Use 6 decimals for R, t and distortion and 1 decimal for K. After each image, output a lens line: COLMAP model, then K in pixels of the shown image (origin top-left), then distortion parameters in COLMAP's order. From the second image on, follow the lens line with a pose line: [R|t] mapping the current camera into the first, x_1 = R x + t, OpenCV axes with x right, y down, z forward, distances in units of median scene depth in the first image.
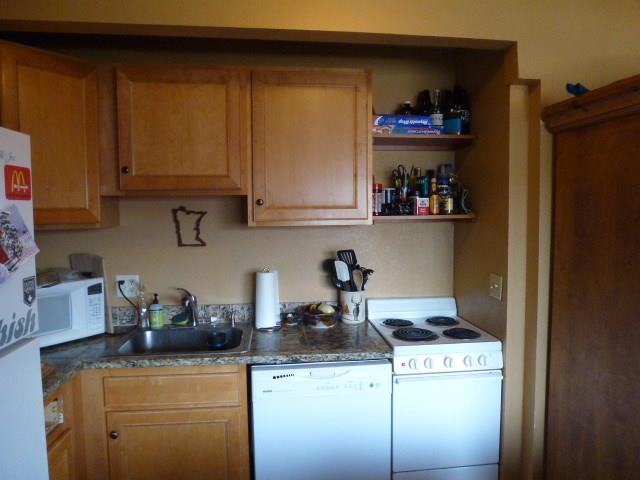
lens RADIAL K [[457.8, 0, 319.8], [0, 457.8, 242.6], [0, 0, 1]] dist [-0.068621, 0.024203]
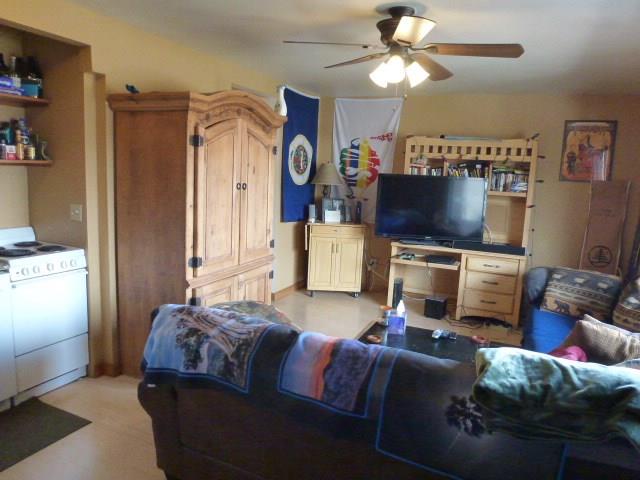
lens RADIAL K [[457.8, 0, 321.3], [0, 457.8, 240.3], [0, 0, 1]] dist [-0.068621, 0.024203]
pose [[0.504207, -0.099625, 0.857817, -0.451258], [0.004534, 0.993615, 0.112732, 0.028369], [-0.863571, -0.052951, 0.501439, -0.392500]]
